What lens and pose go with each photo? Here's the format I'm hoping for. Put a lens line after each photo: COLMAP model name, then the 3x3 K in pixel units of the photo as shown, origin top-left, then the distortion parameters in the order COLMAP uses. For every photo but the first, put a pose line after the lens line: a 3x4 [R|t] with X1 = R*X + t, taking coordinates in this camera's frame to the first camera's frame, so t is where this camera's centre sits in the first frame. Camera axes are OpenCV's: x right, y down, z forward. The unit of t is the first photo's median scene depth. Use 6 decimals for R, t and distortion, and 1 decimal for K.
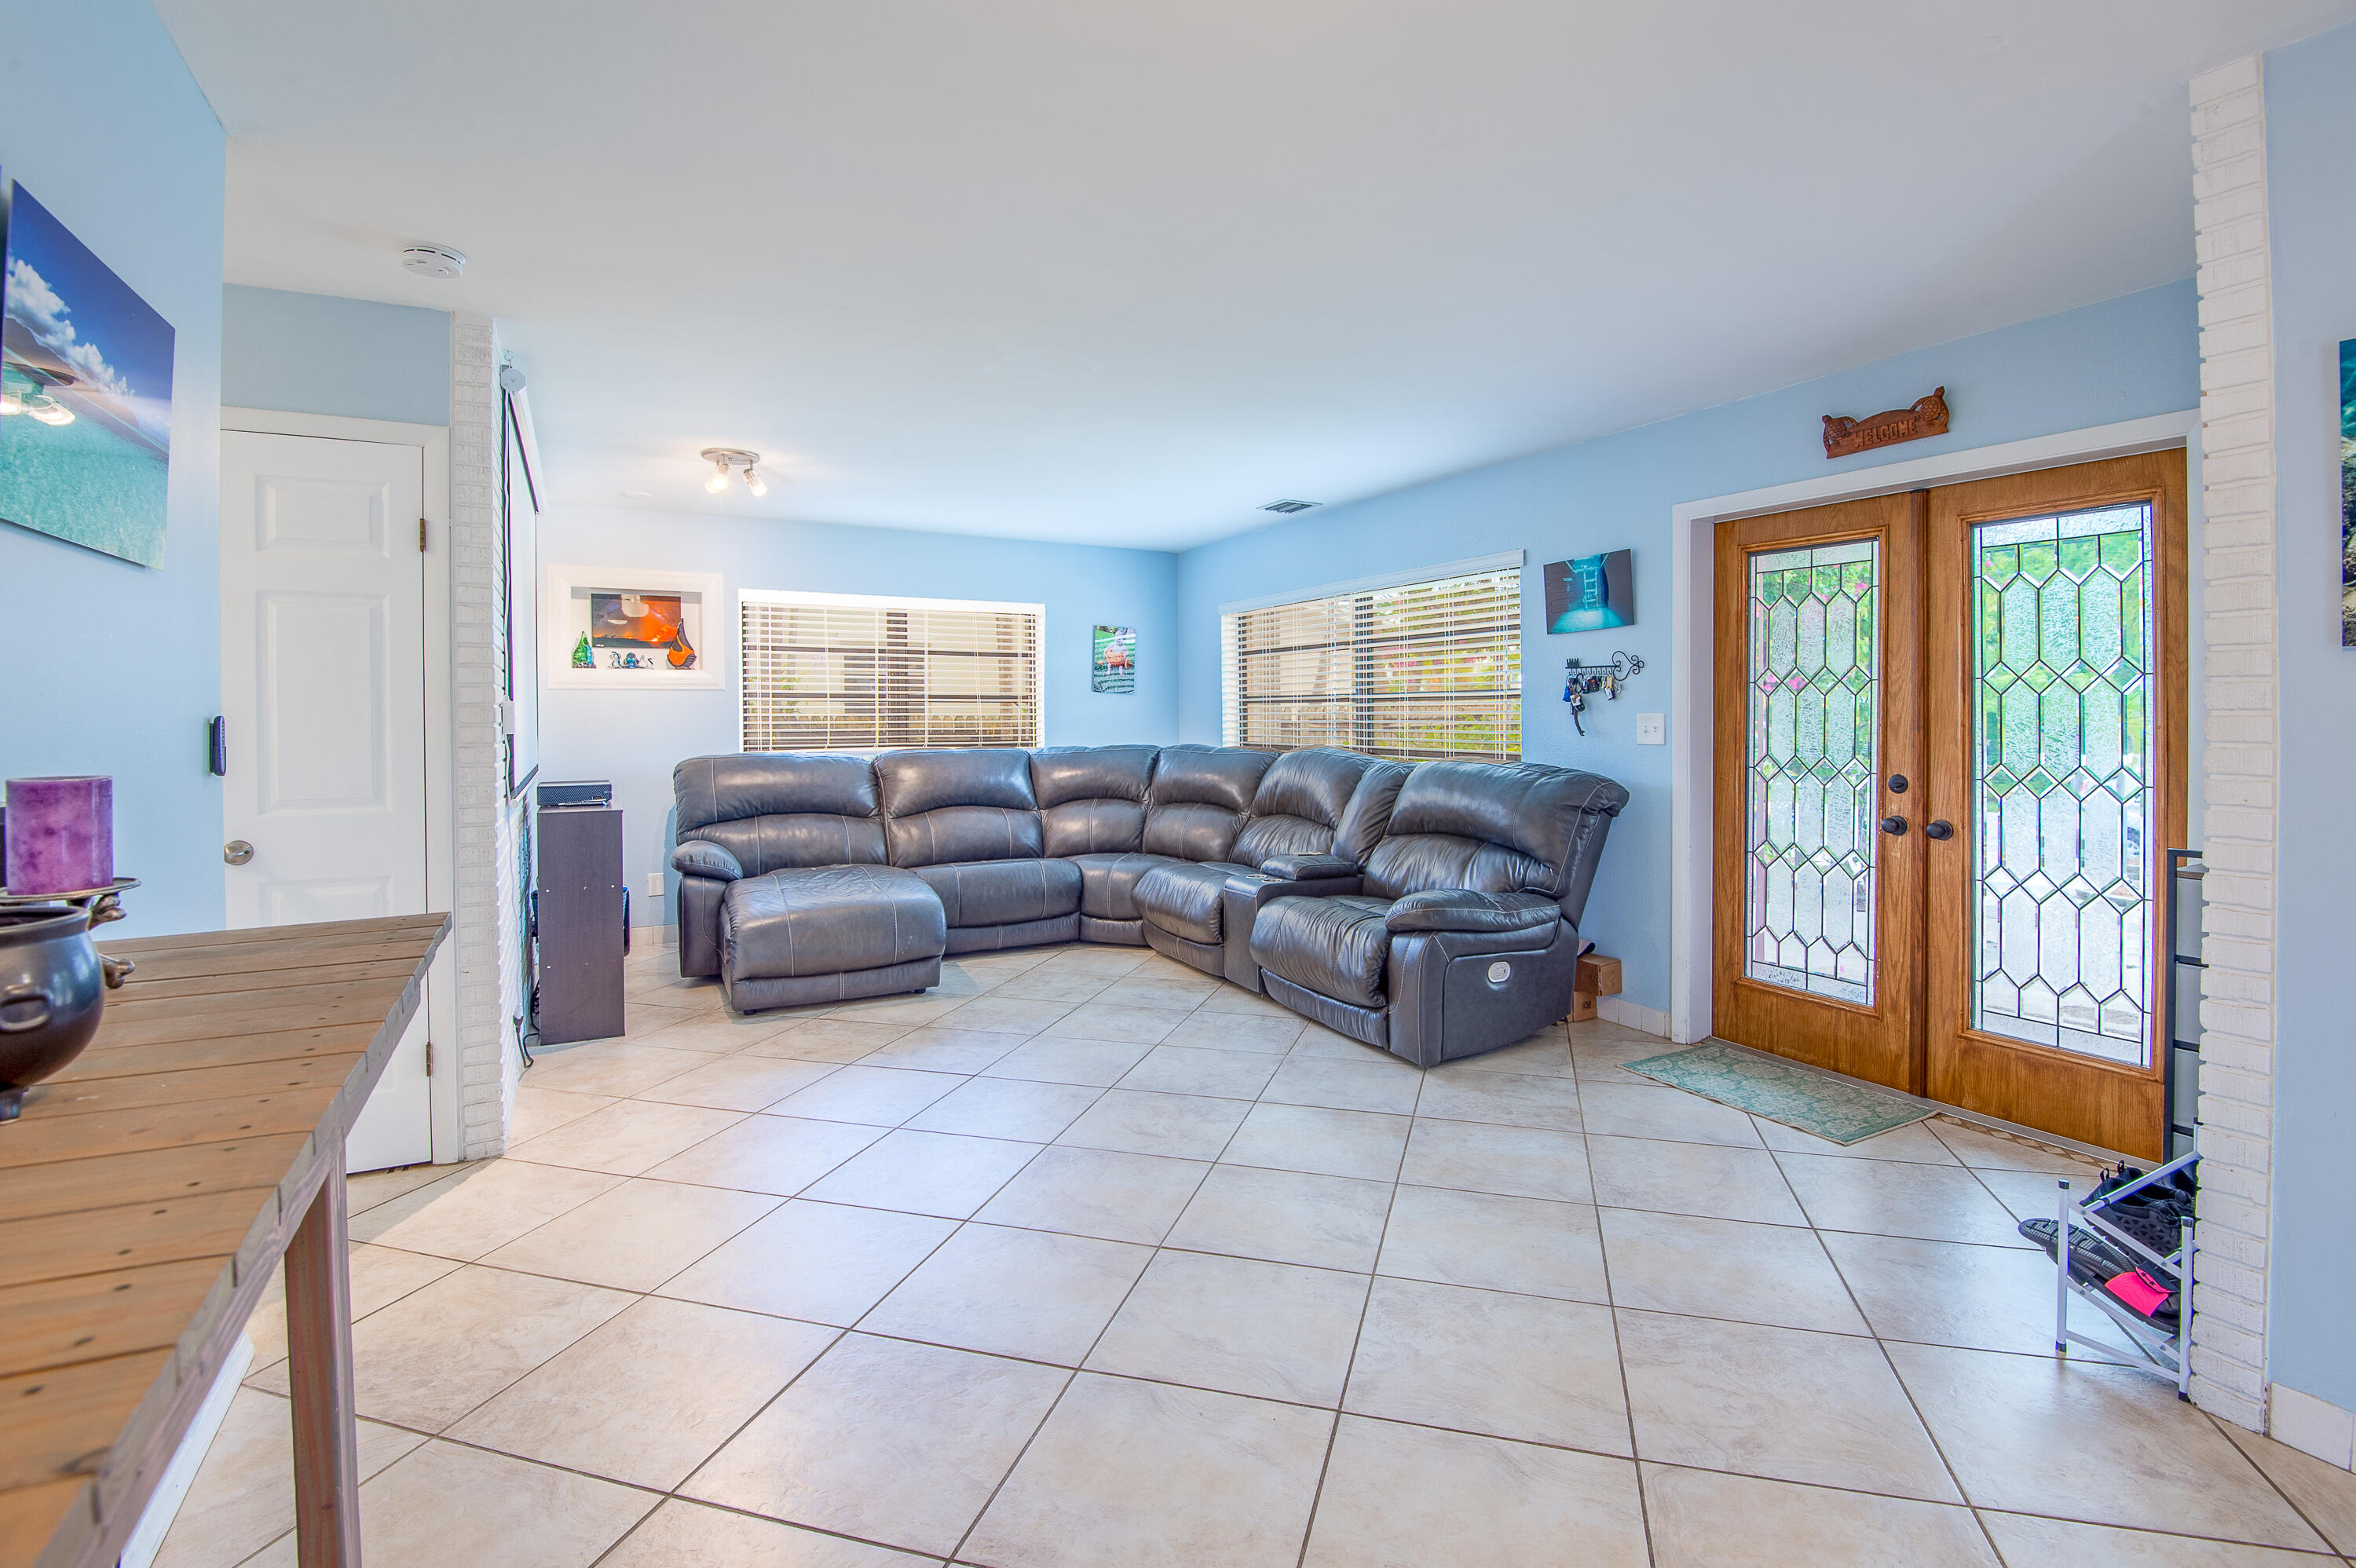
lens RADIAL K [[1246.1, 0, 1236.1], [0, 1246.1, 741.9], [0, 0, 1]] dist [-0.027218, -0.003384]
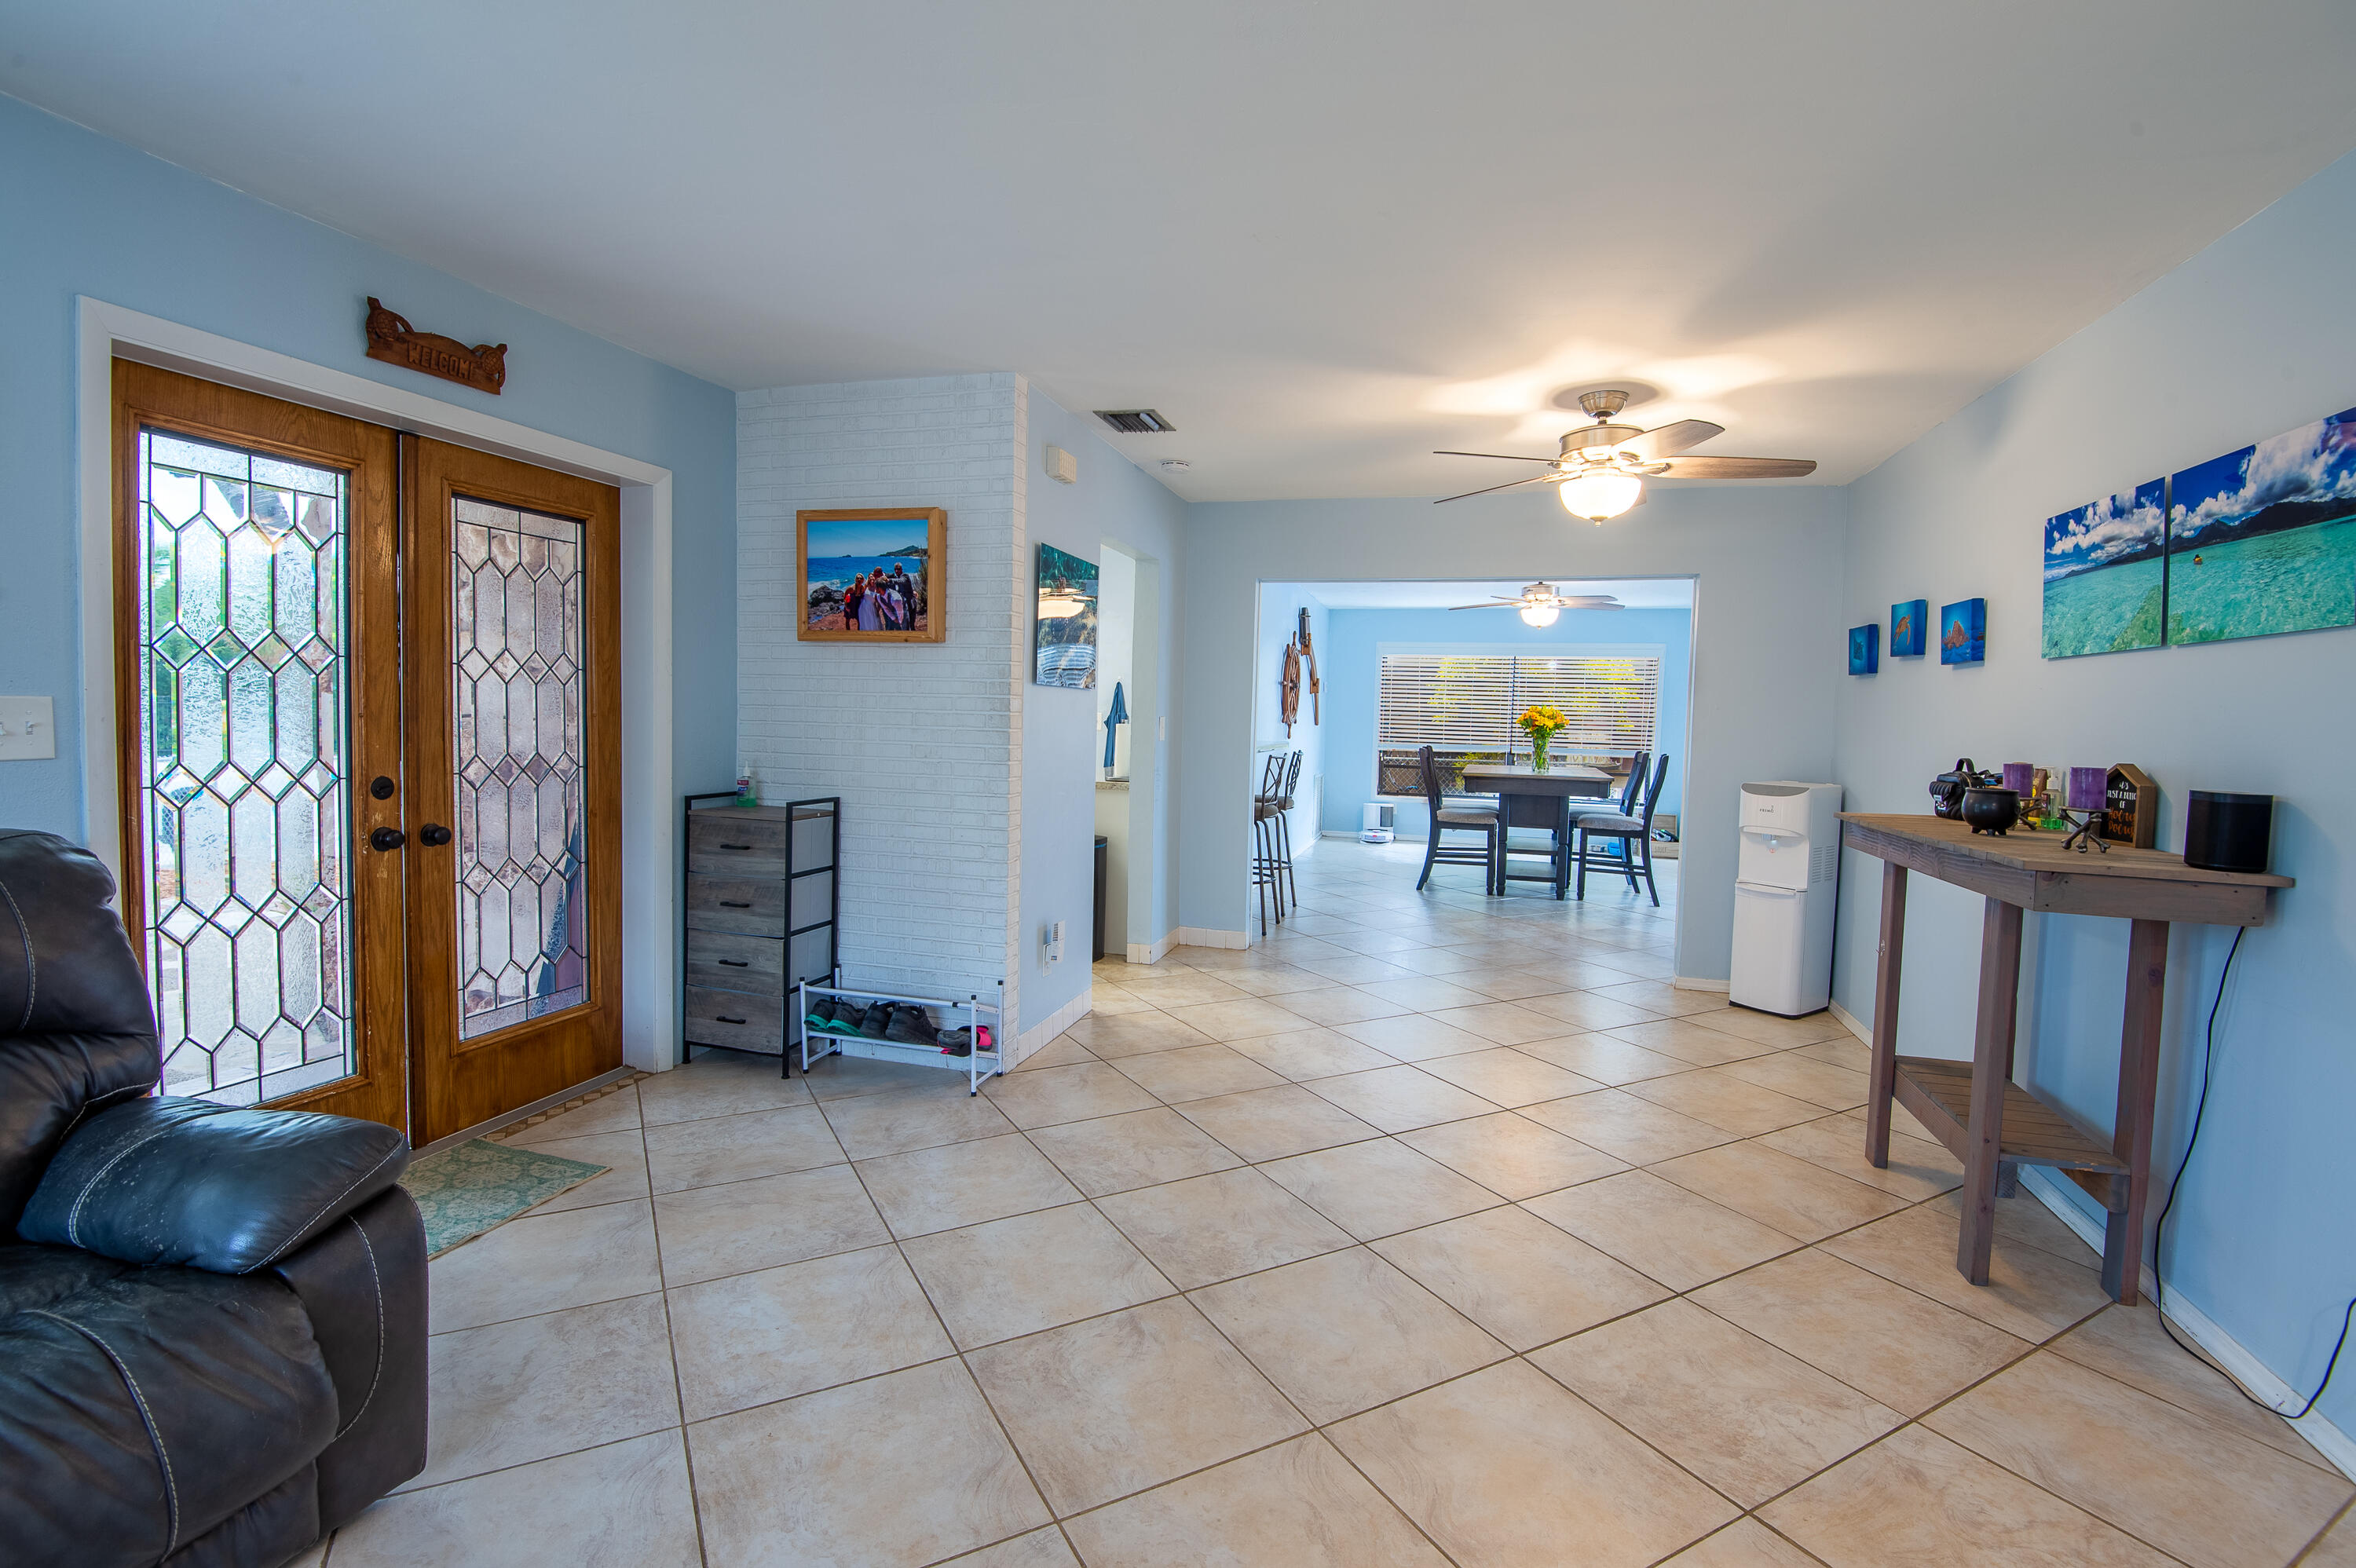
lens RADIAL K [[1106.9, 0, 1170.8], [0, 1106.9, 773.9], [0, 0, 1]] dist [-0.006600, -0.000787]
pose [[-0.713479, -0.054972, 0.698516, -0.338144], [-0.010577, 0.997649, 0.067710, -0.029935], [-0.700596, 0.040921, -0.712383, 1.150574]]
